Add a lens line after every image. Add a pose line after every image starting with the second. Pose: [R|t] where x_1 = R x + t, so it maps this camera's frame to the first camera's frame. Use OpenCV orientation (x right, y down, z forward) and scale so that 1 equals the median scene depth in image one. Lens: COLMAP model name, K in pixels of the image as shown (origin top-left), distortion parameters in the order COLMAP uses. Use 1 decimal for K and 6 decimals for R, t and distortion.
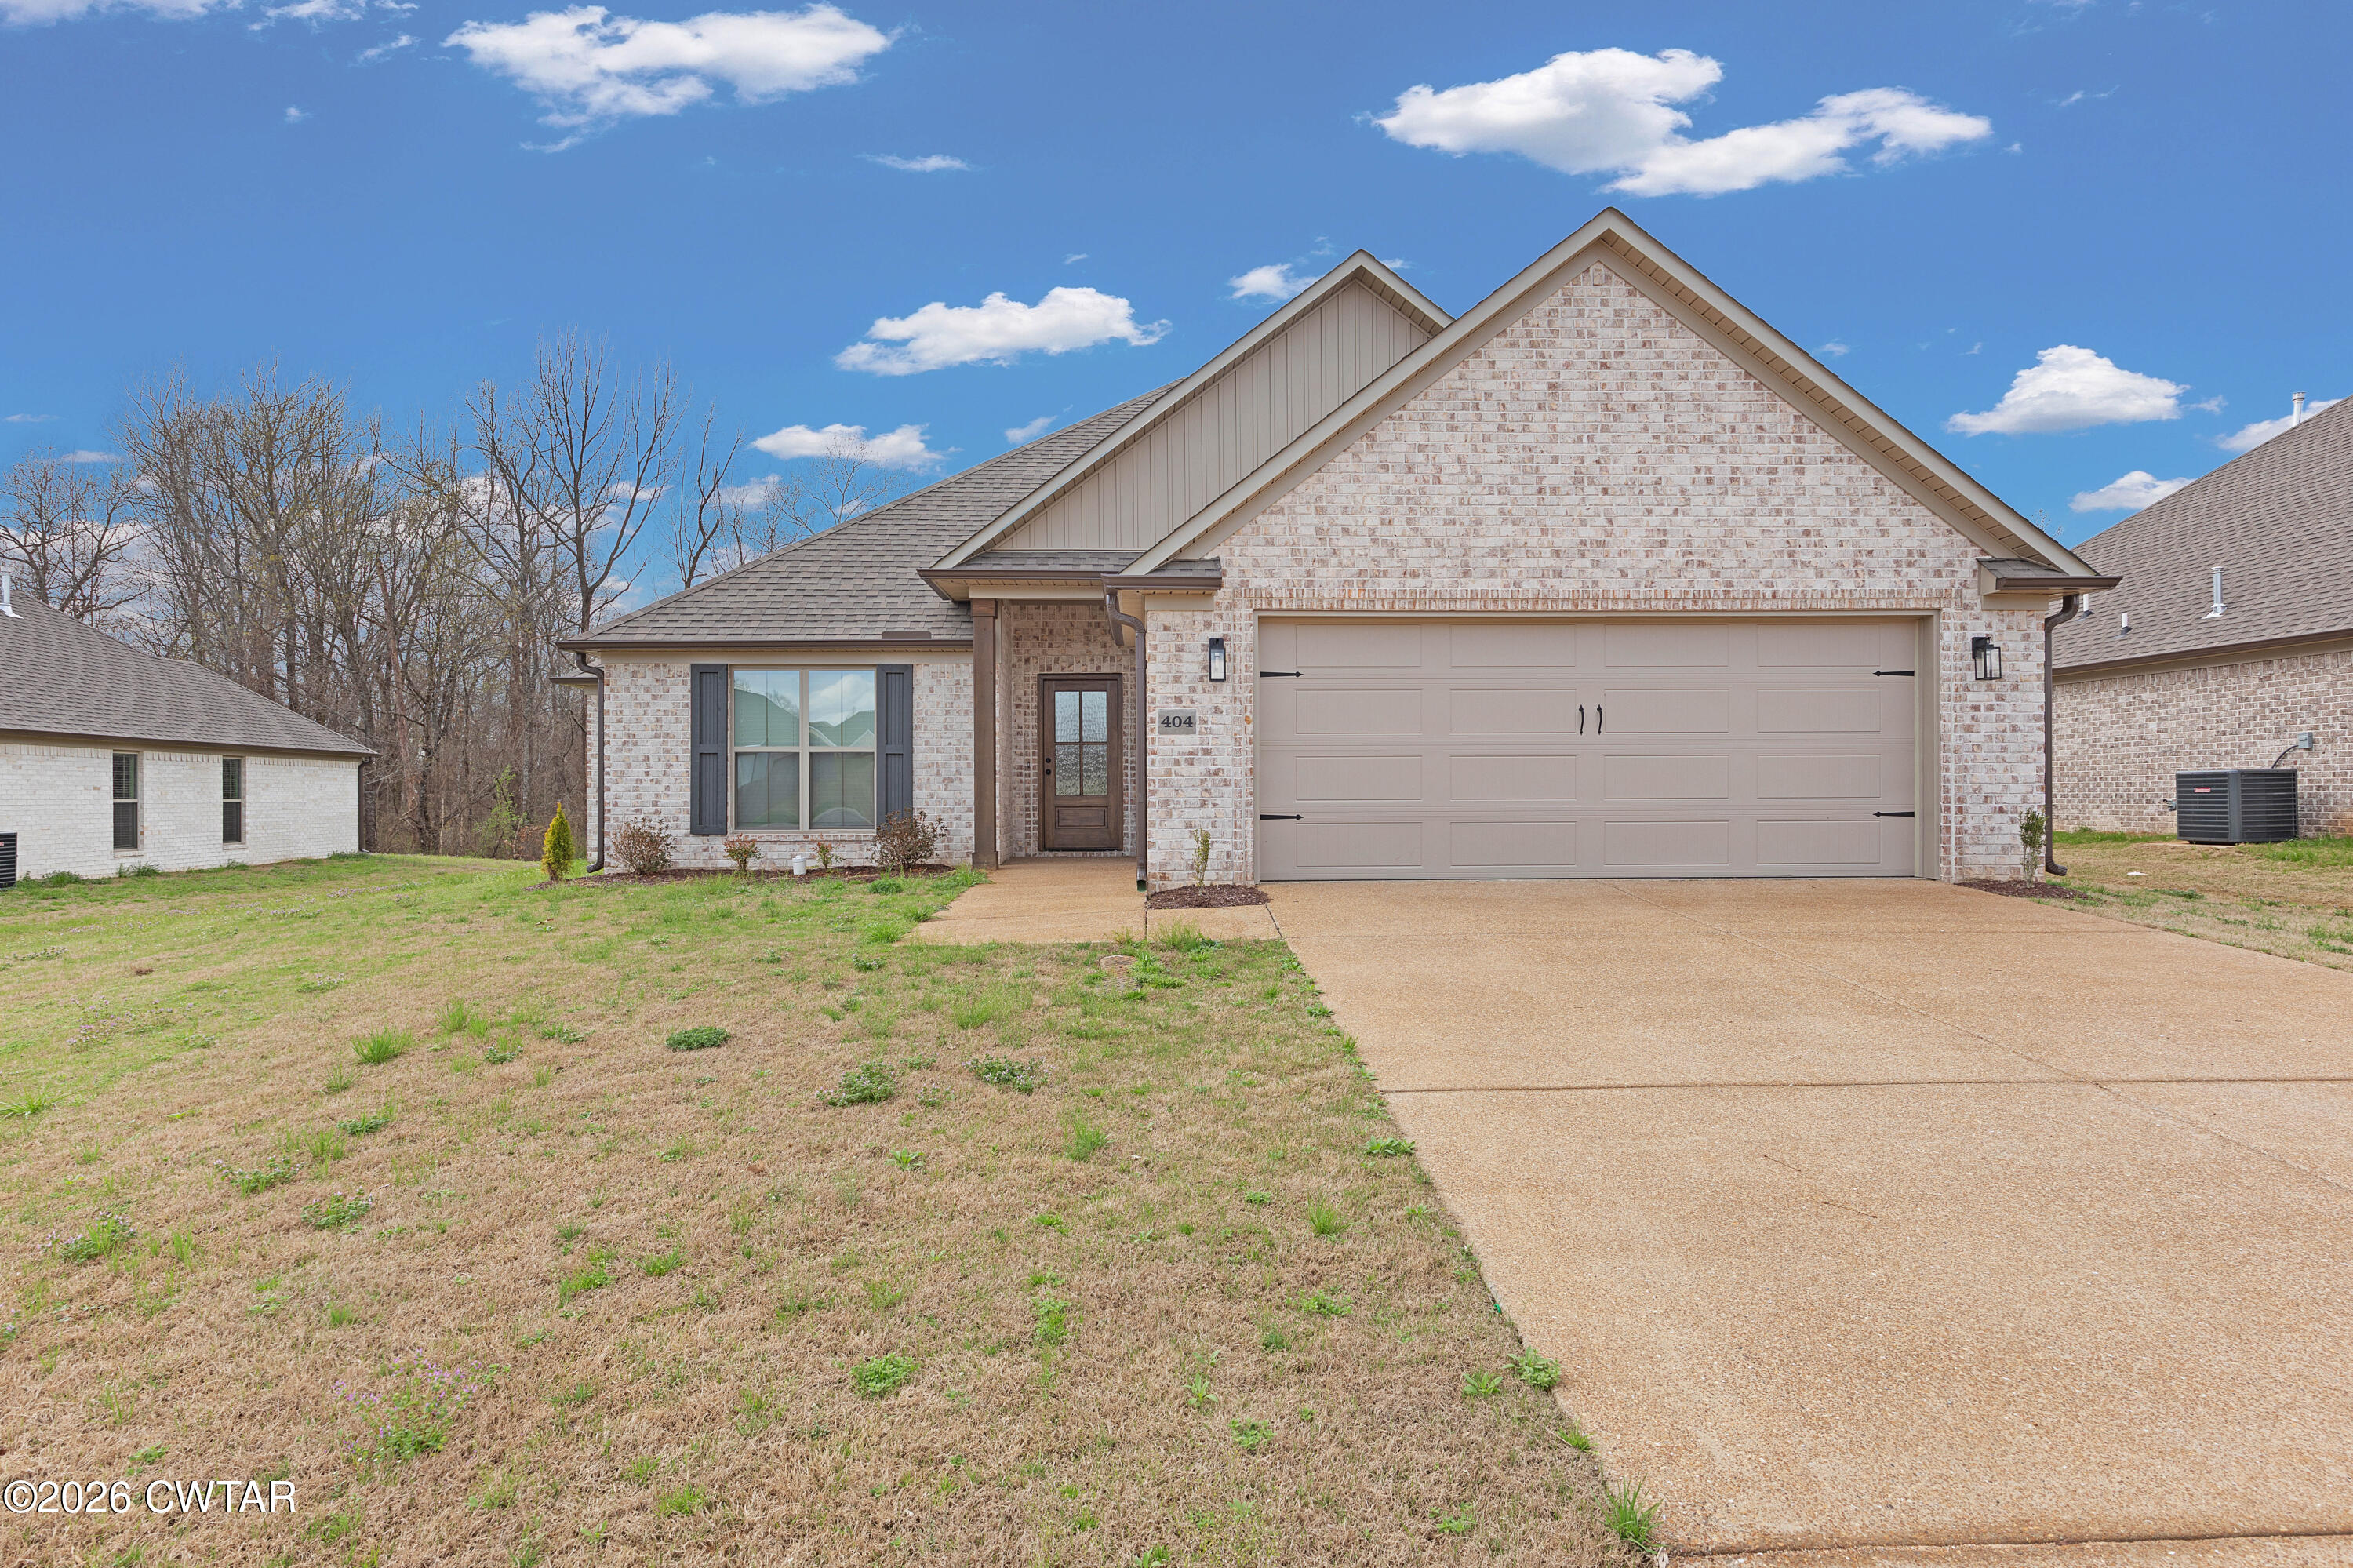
lens RADIAL K [[1296.5, 0, 1176.9], [0, 1296.5, 789.0], [0, 0, 1]] dist [0.000303, 0.000152]
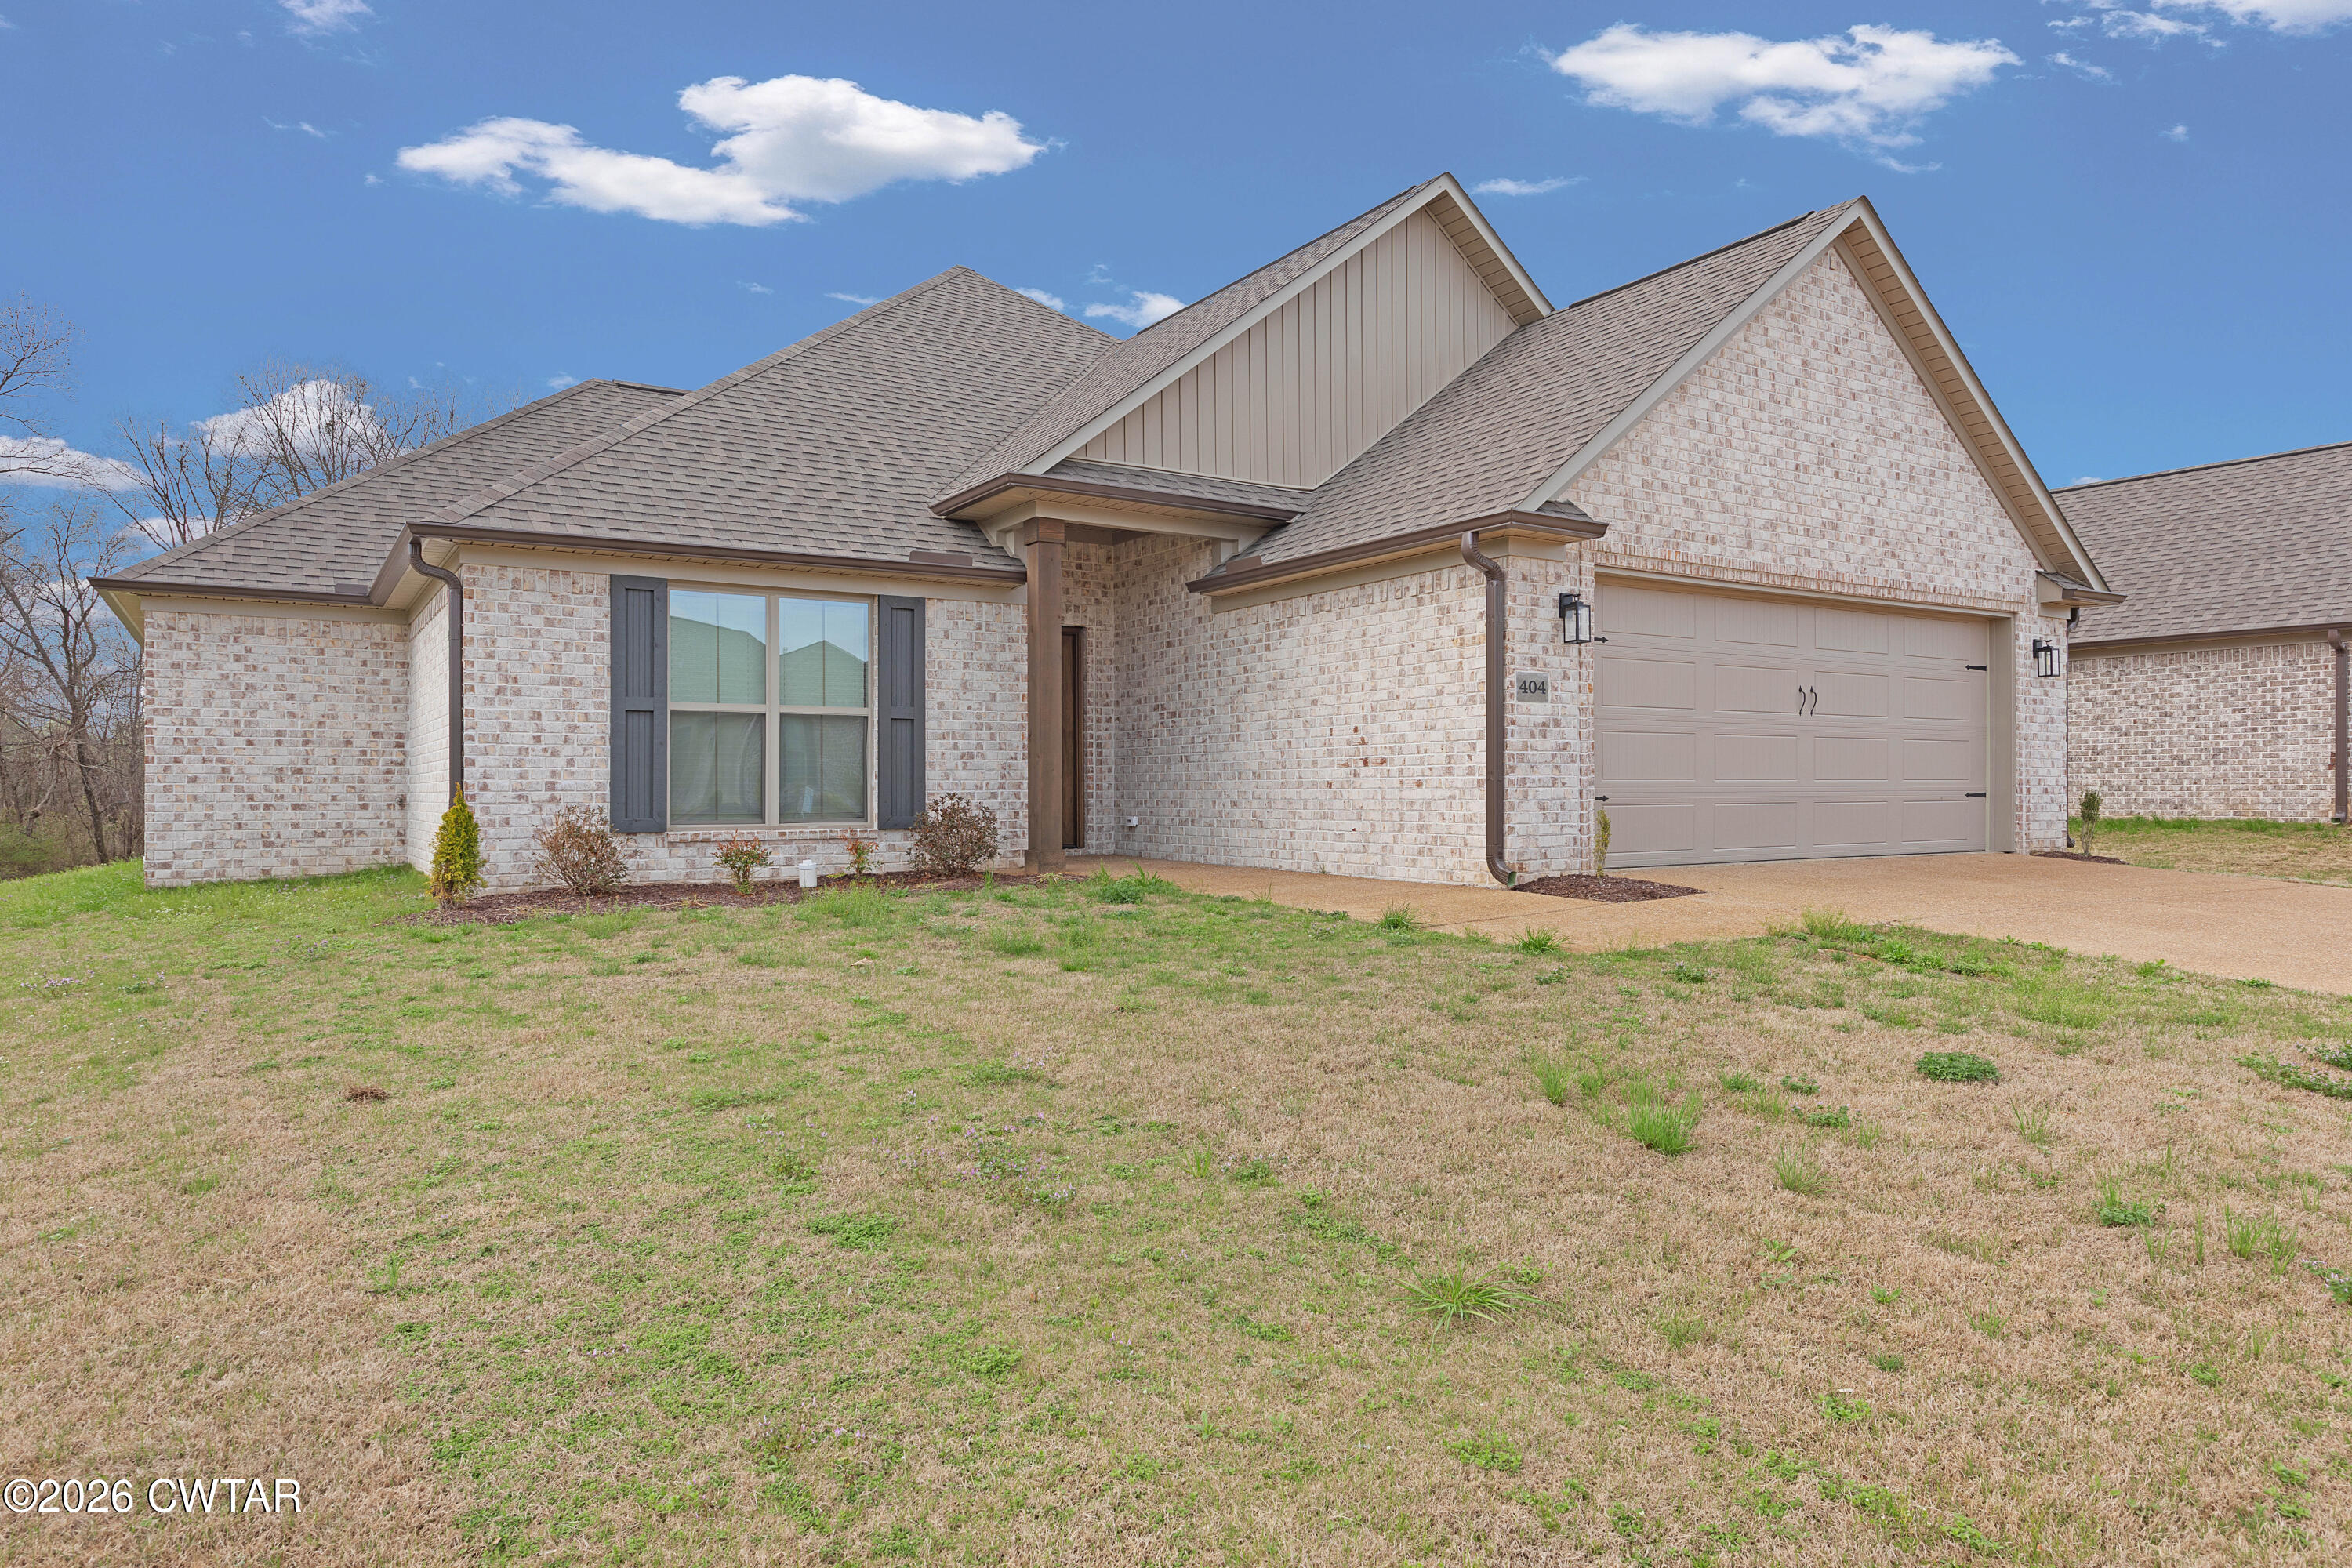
lens RADIAL K [[1467.7, 0, 1177.3], [0, 1467.7, 782.7], [0, 0, 1]] dist [0.007817, 0.000486]
pose [[0.855541, 0.003925, 0.517720, -0.701594], [-0.002672, 0.999991, -0.003166, 0.015174], [-0.517728, 0.001325, 0.855544, 0.285891]]
